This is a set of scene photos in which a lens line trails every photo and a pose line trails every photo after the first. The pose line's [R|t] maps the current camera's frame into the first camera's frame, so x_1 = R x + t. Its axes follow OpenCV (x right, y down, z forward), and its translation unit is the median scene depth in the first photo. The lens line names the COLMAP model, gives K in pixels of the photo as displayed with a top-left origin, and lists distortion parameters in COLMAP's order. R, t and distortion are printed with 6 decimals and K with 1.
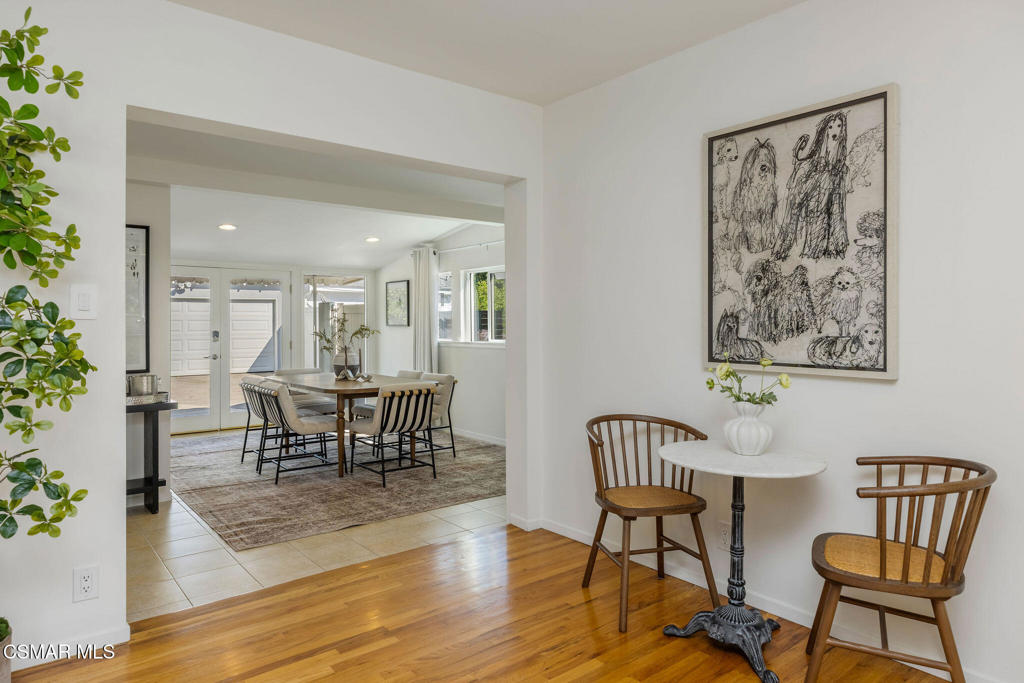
lens RADIAL K [[639.9, 0, 517.9], [0, 639.9, 323.7], [0, 0, 1]] dist [0.001463, 0.000837]
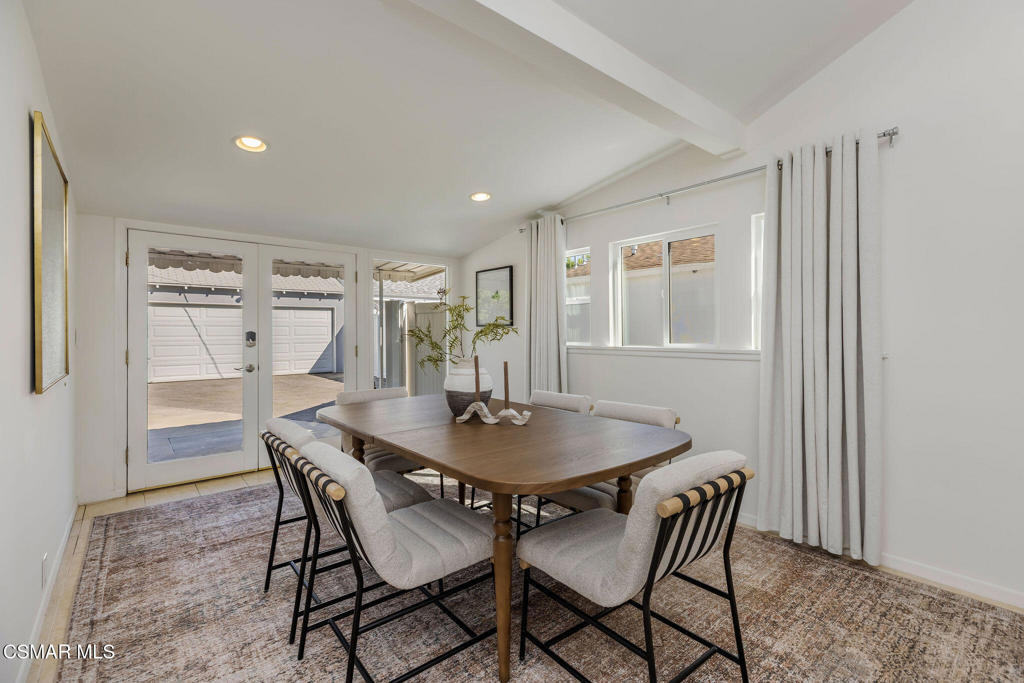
lens RADIAL K [[459.2, 0, 523.8], [0, 459.2, 332.8], [0, 0, 1]] dist [0.004926, 0.000321]
pose [[0.999554, -0.001449, 0.029834, -0.180657], [0.001459, 0.999999, -0.000297, 0.012603], [-0.029833, 0.000340, 0.999555, 0.472886]]
